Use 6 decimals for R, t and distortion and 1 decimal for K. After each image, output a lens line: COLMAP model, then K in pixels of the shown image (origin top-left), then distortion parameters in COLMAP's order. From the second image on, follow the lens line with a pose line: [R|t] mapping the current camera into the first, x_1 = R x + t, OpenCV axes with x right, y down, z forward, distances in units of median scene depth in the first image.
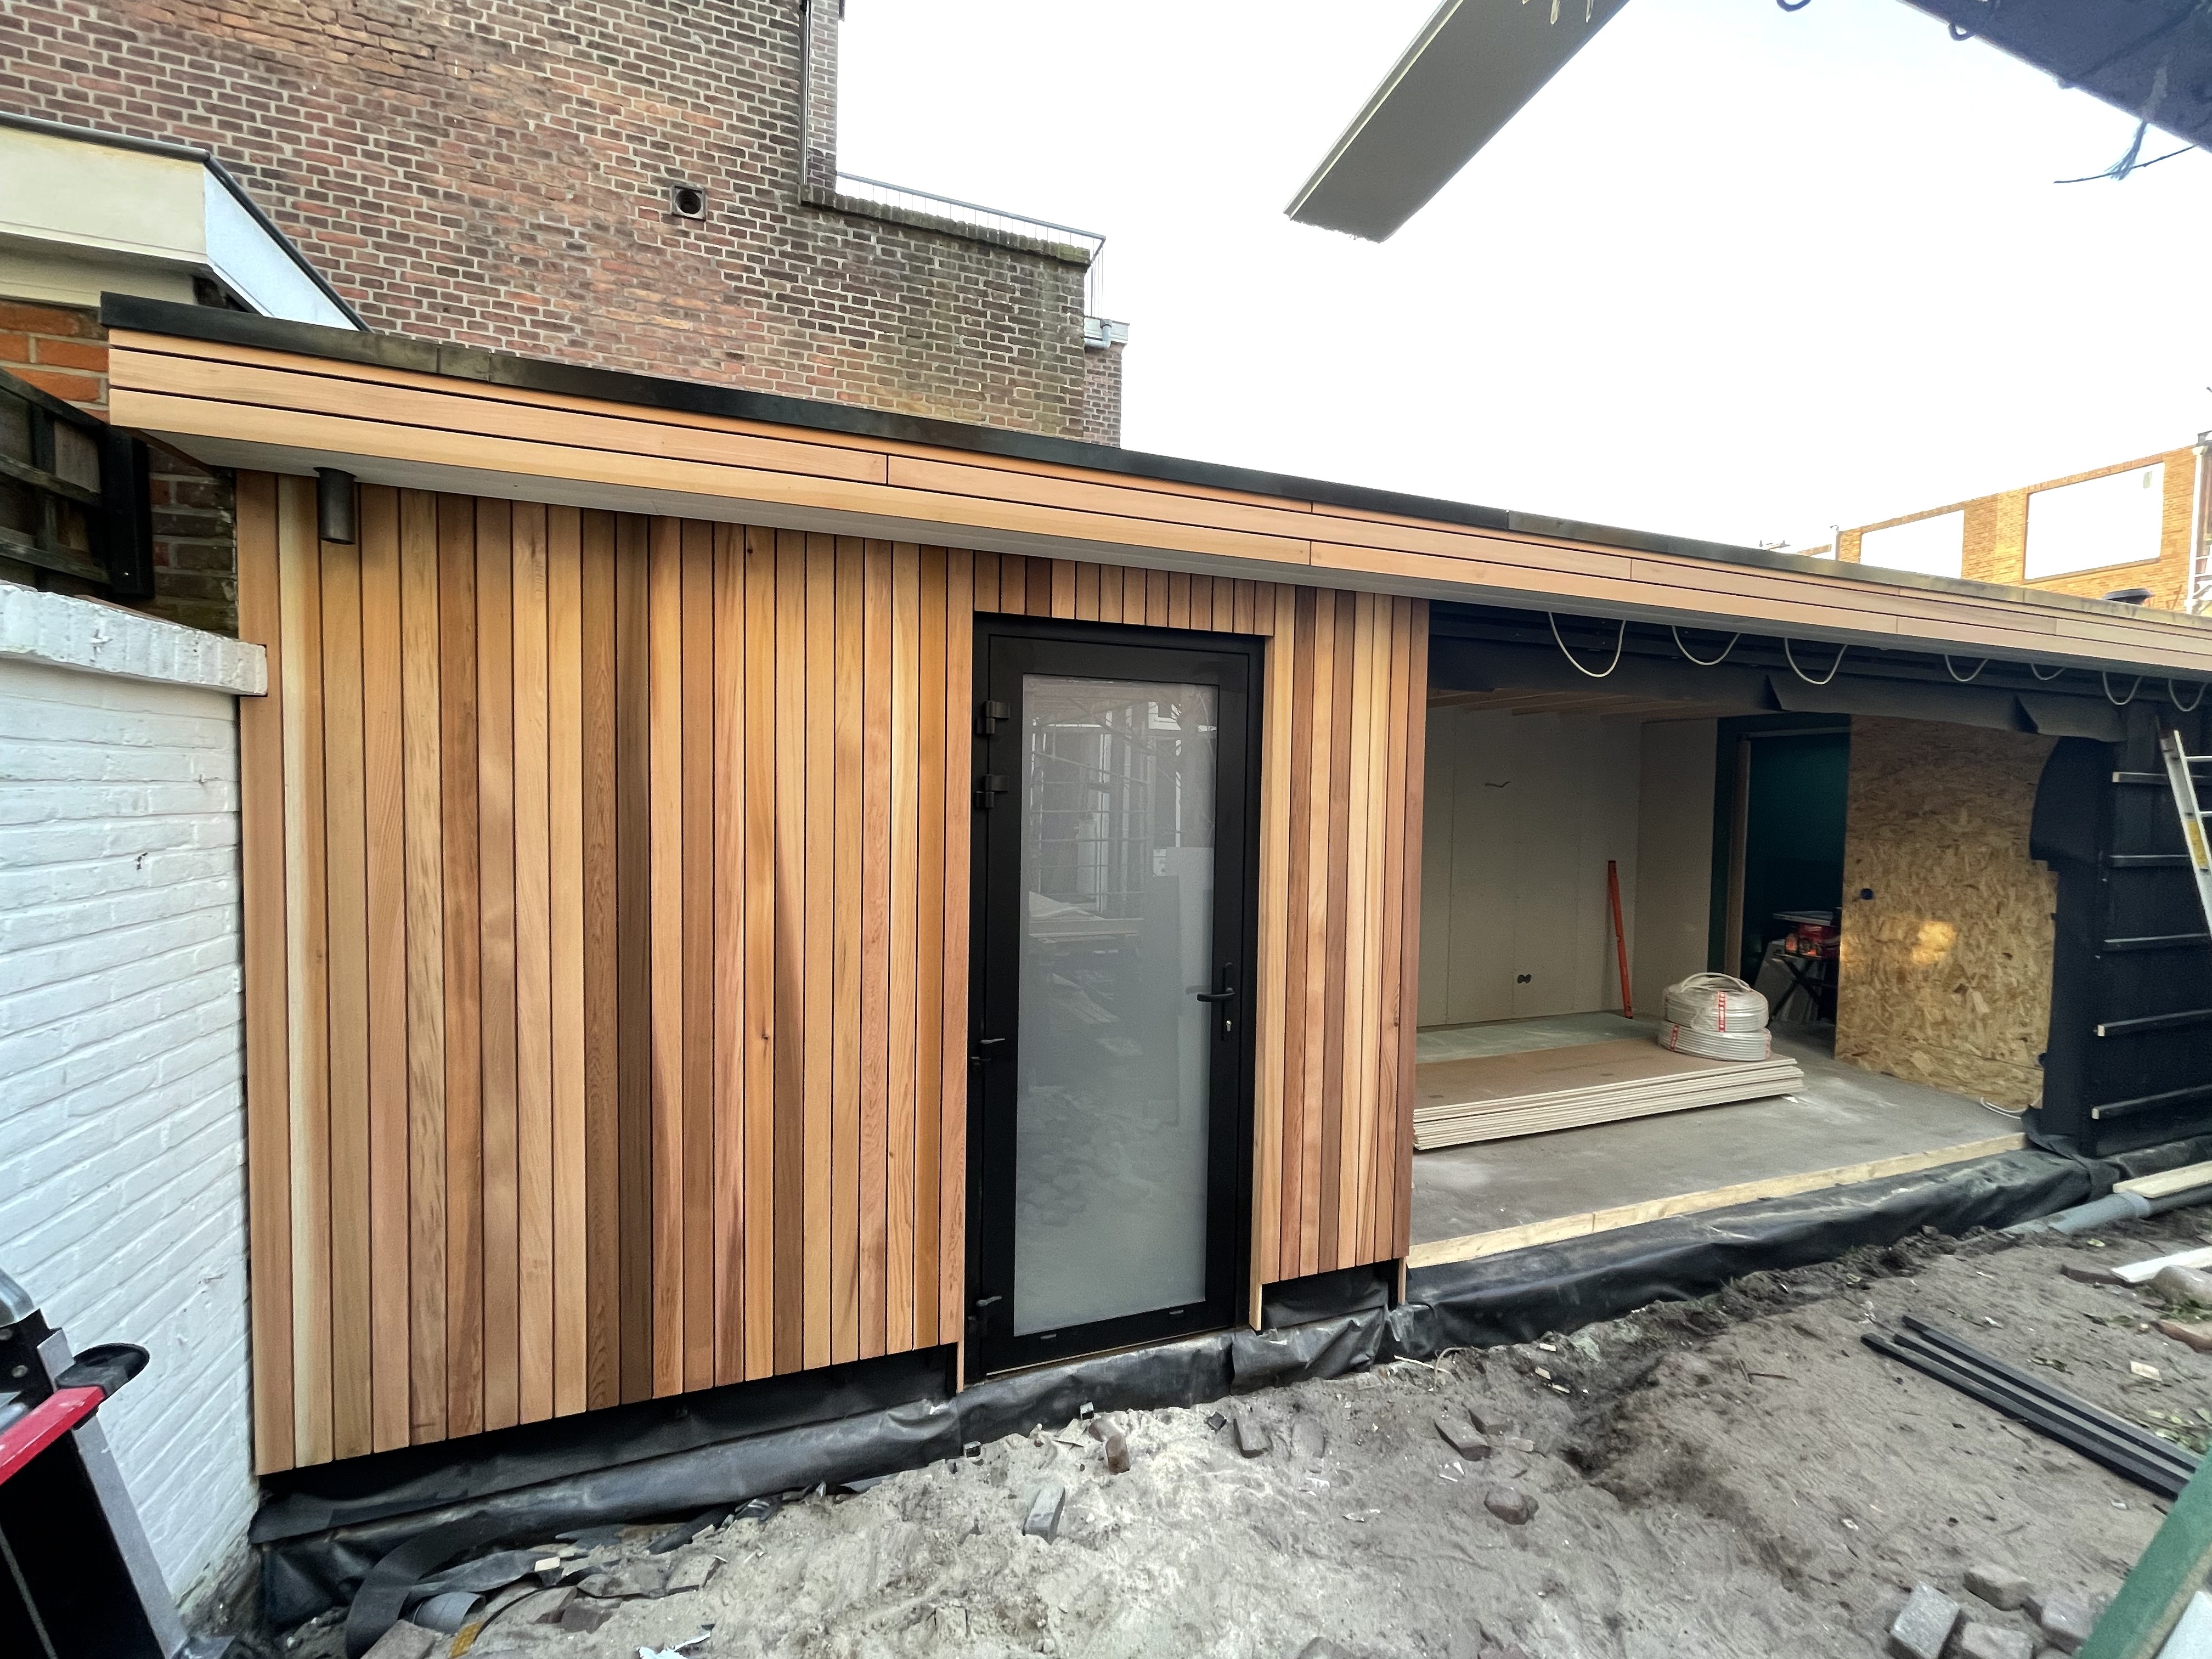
lens RADIAL K [[889.4, 0, 1108.8], [0, 889.4, 824.4], [0, 0, 1]] dist [-0.018654, 0.013047]
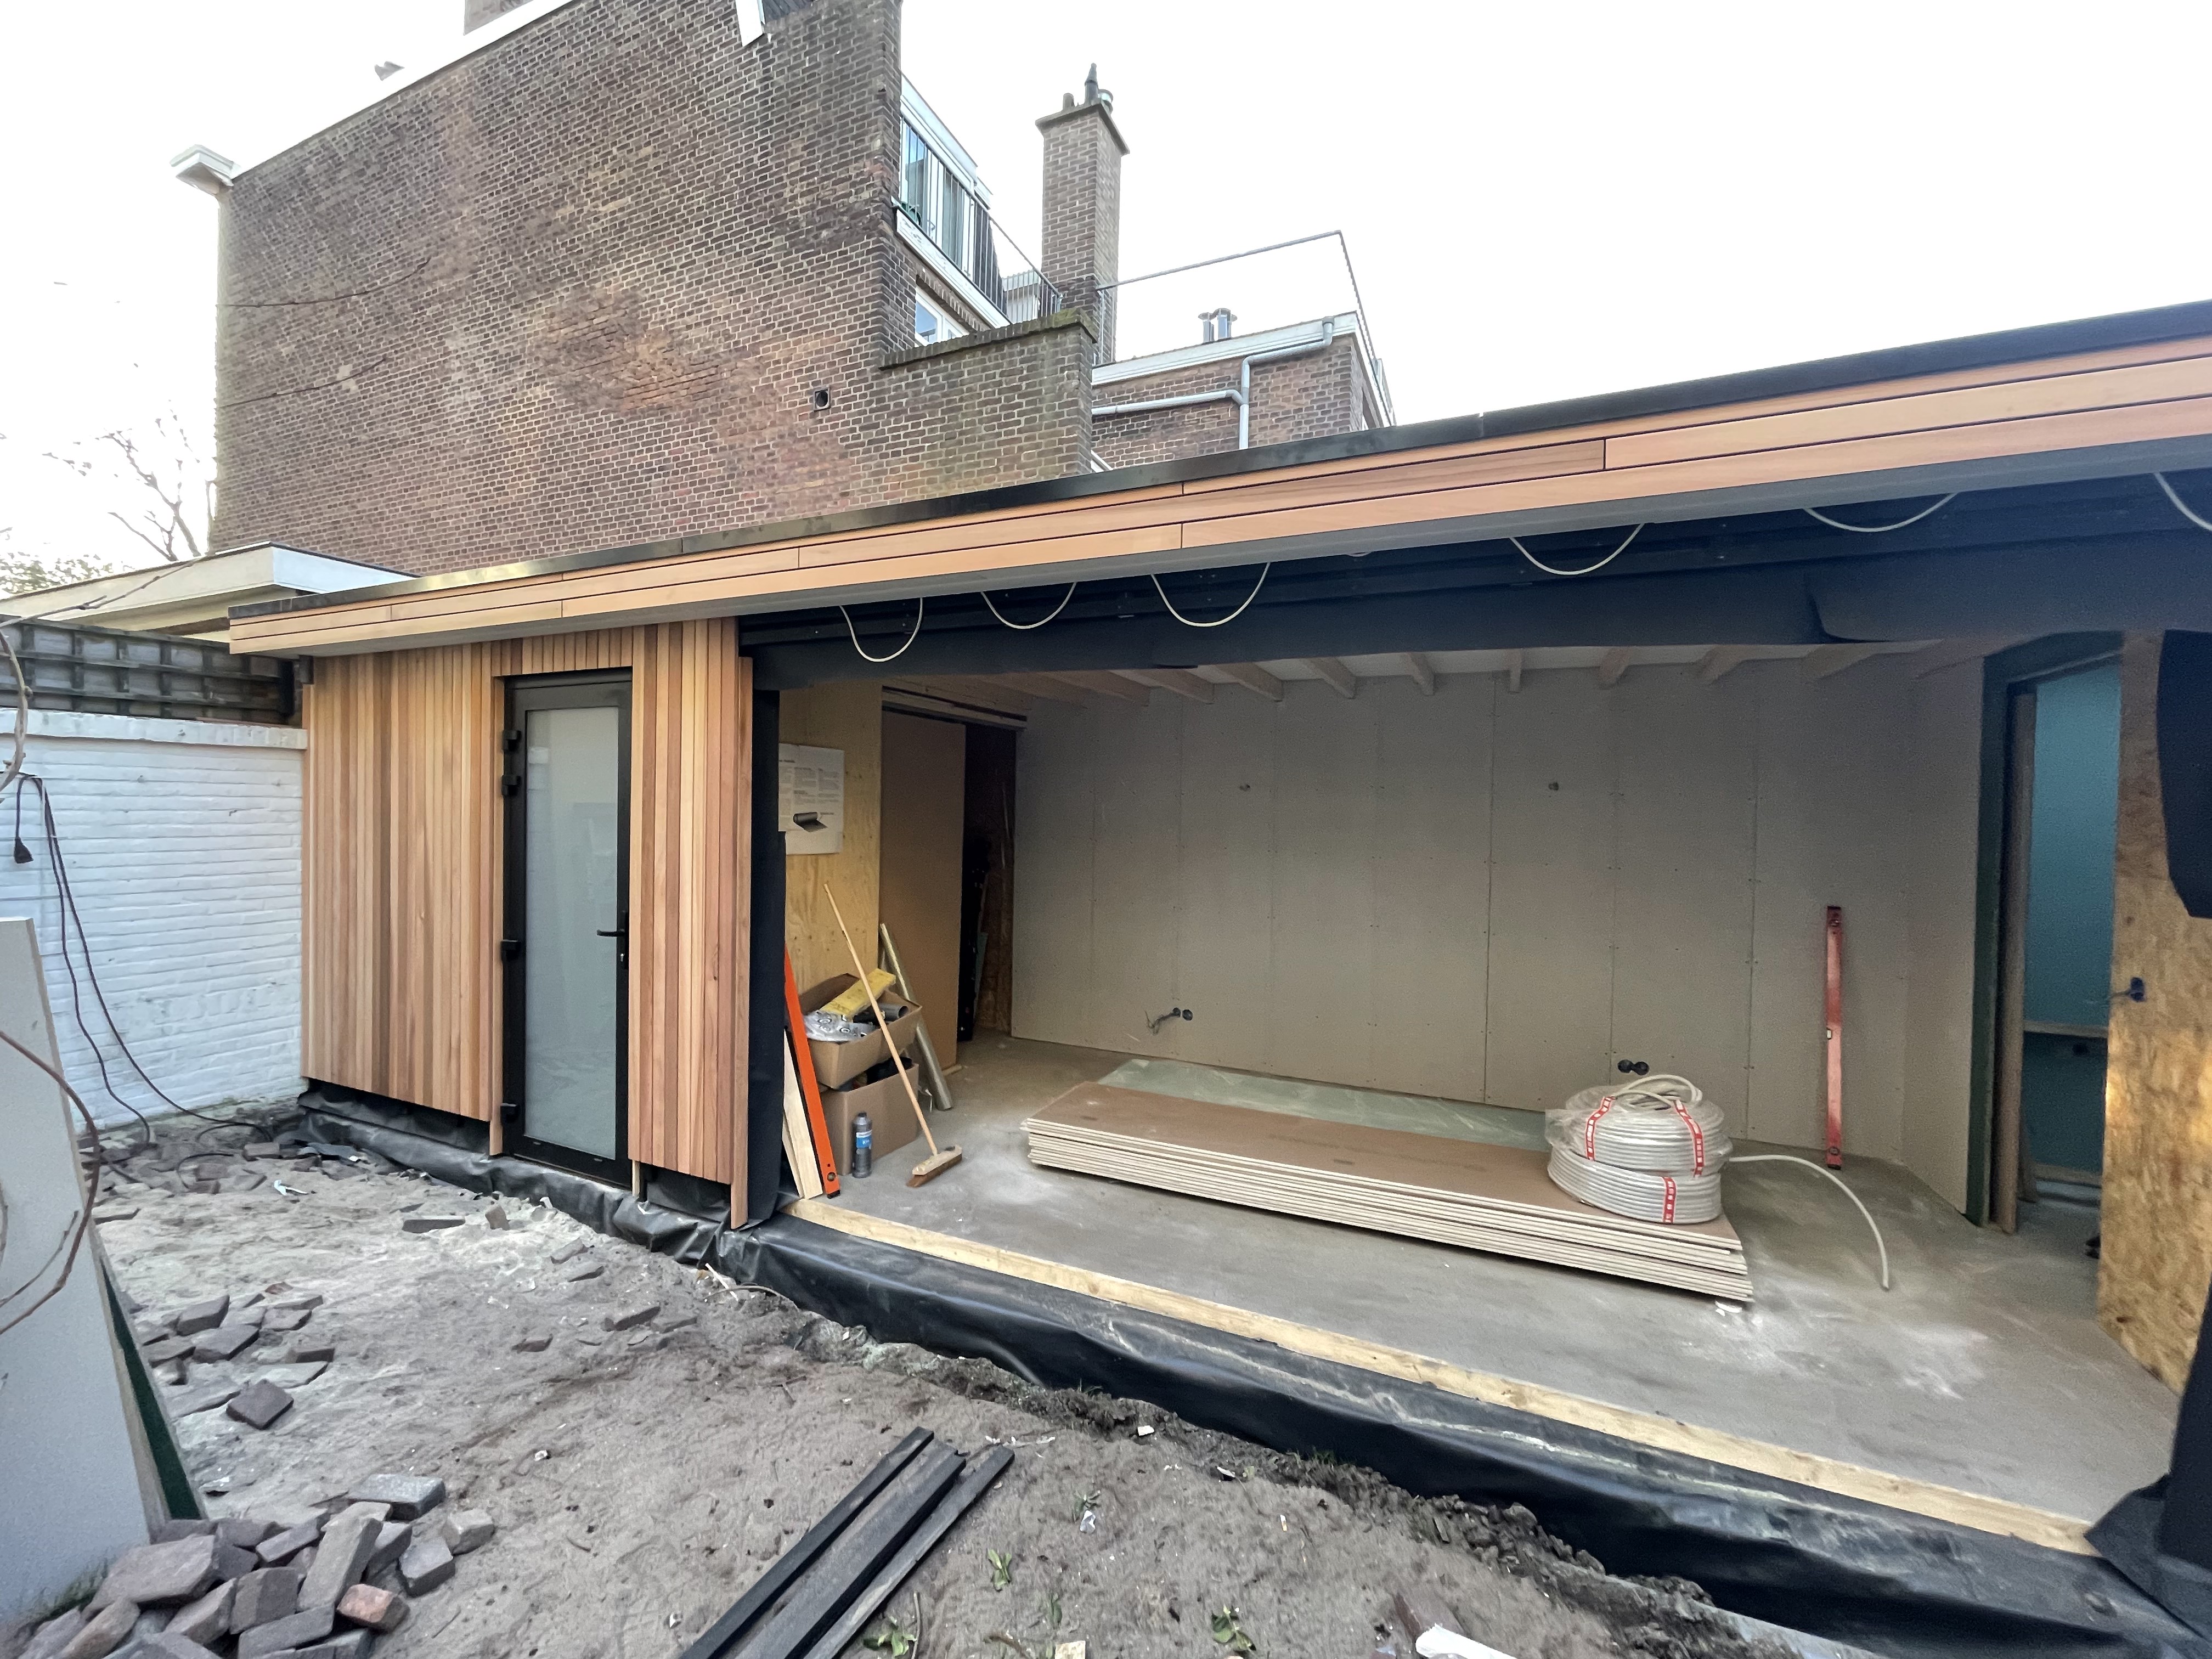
lens RADIAL K [[882.9, 0, 1102.0], [0, 882.9, 824.6], [0, 0, 1]] dist [-0.001640, 0.000238]
pose [[0.725454, 0.006278, -0.688242, 0.873077], [-0.030884, 0.999248, -0.023440, 0.019432], [0.687578, 0.038260, 0.725102, 0.286441]]
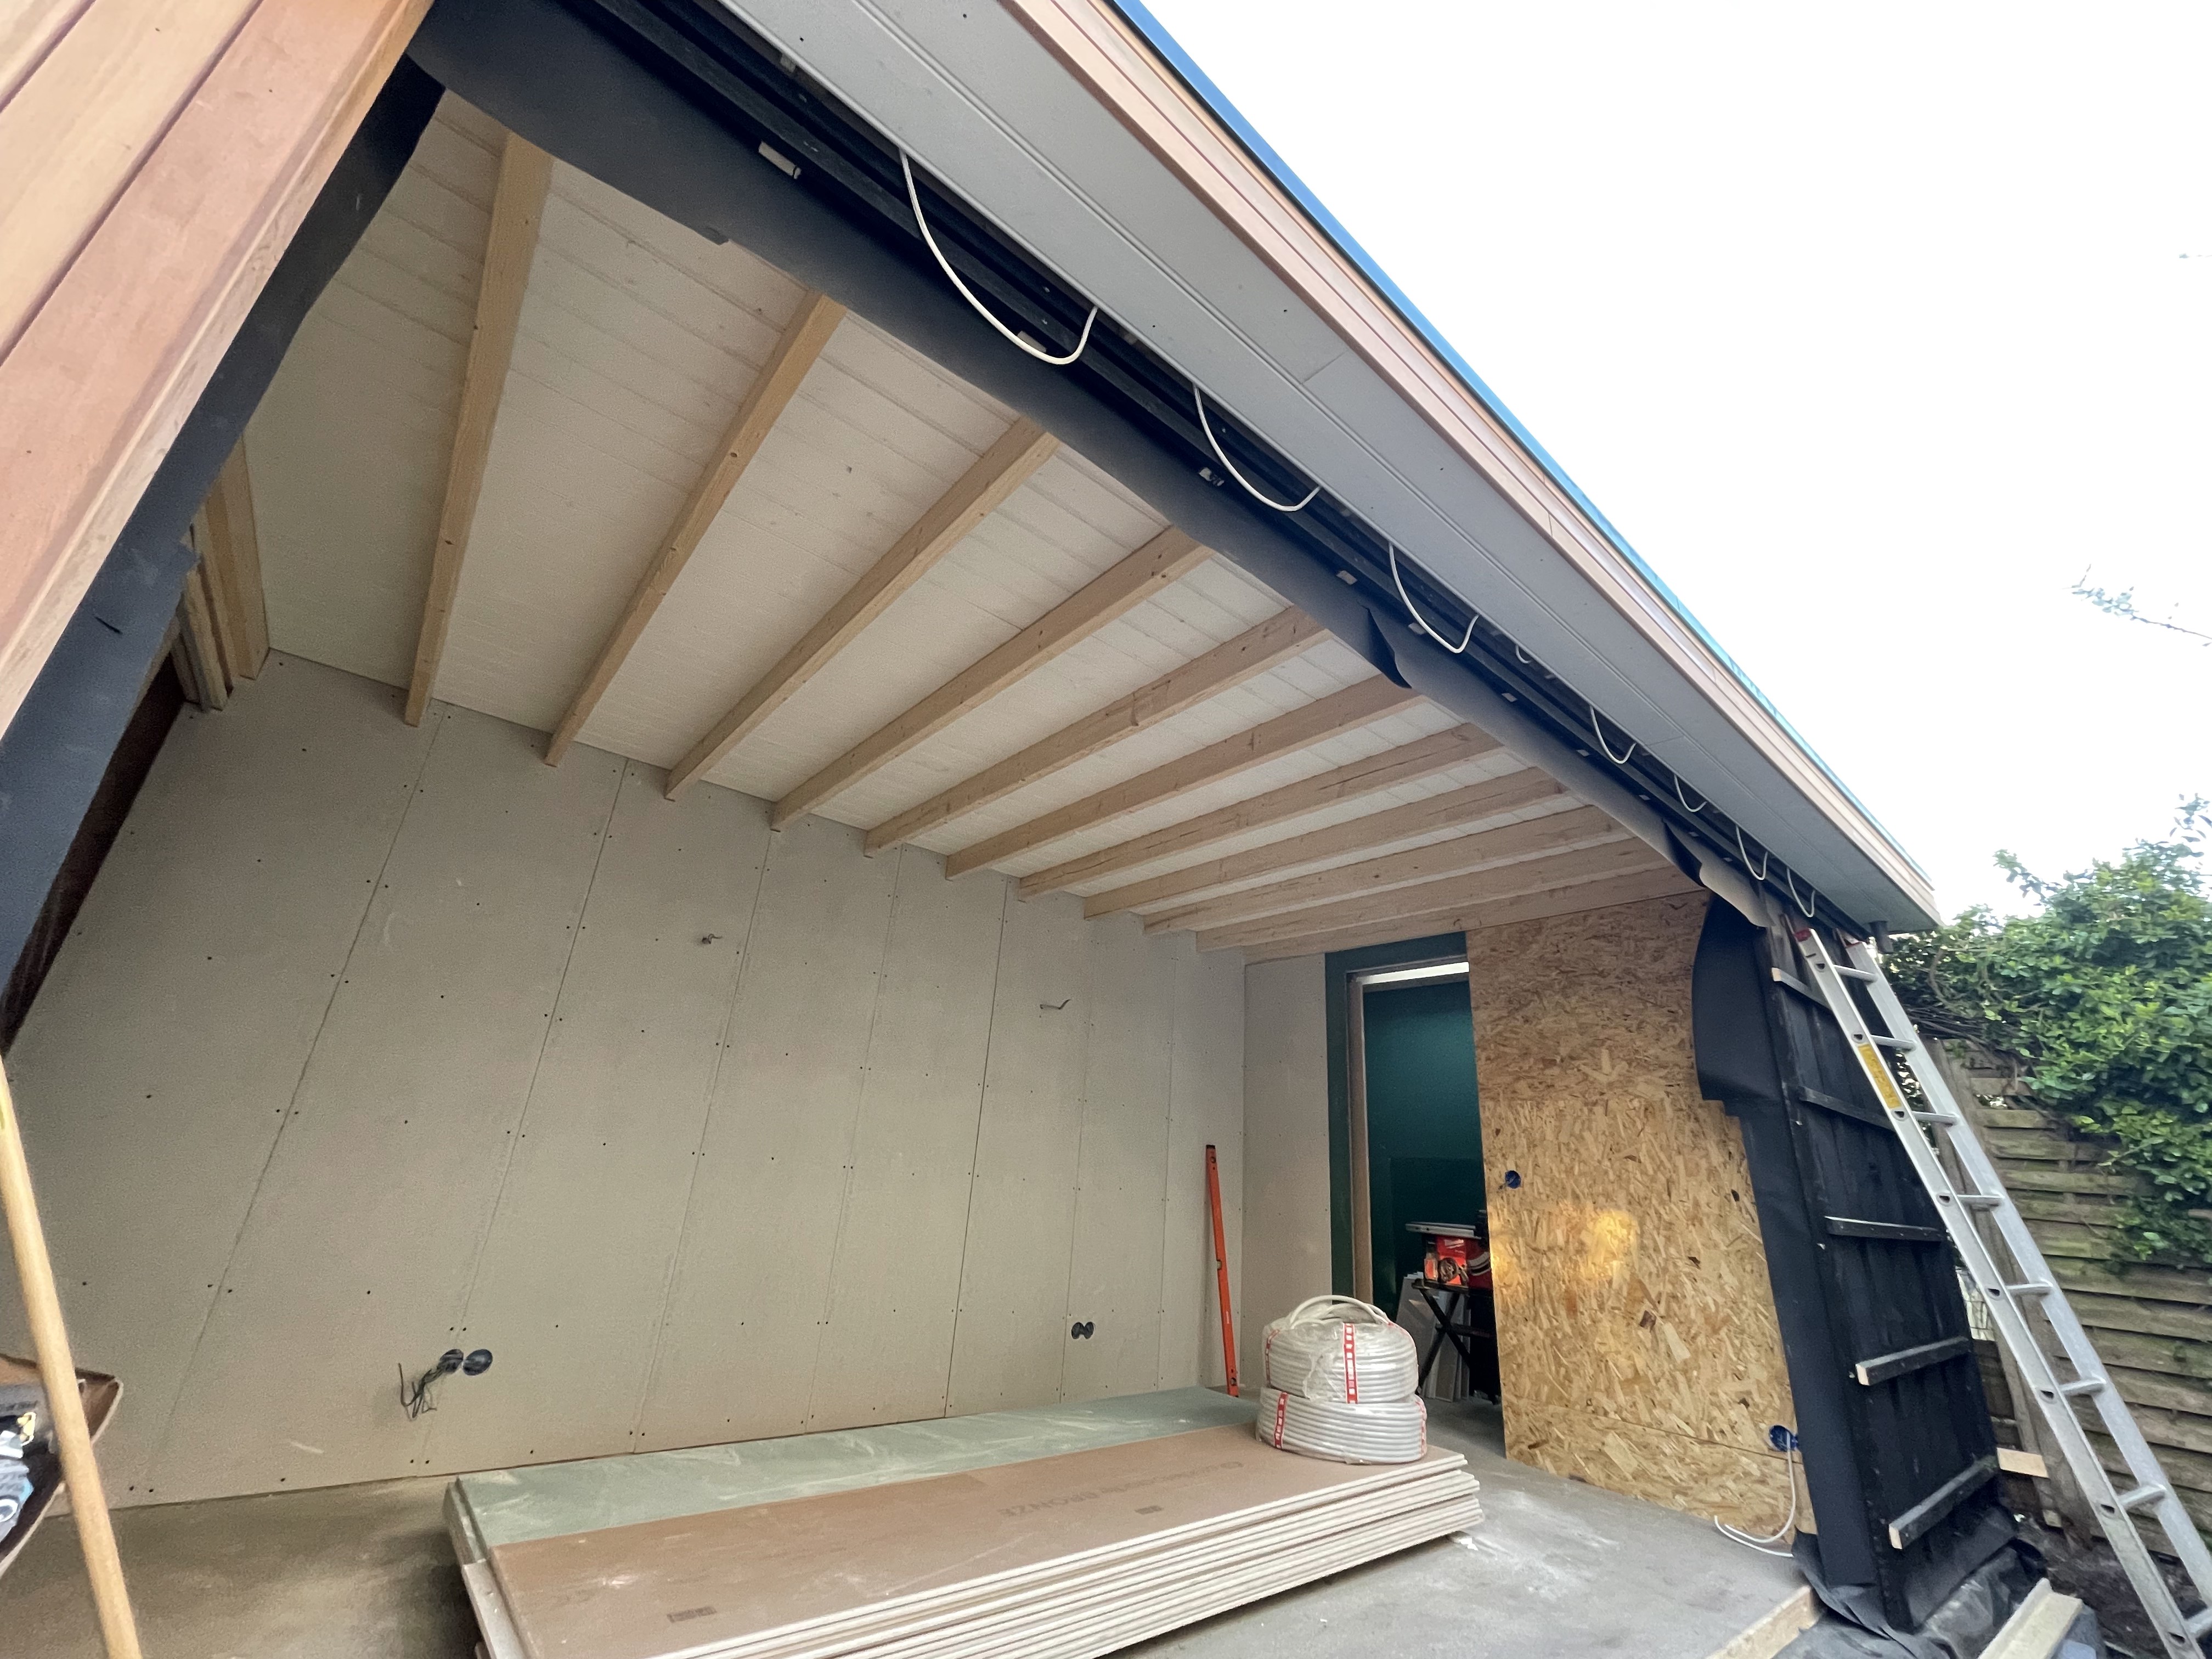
lens RADIAL K [[889.4, 0, 1108.8], [0, 889.4, 824.4], [0, 0, 1]] dist [-0.018654, 0.013047]
pose [[0.935341, 0.173511, 0.308271, 0.311779], [-0.040219, 0.917954, -0.394642, 0.124815], [-0.351454, 0.356727, 0.865579, 0.436248]]
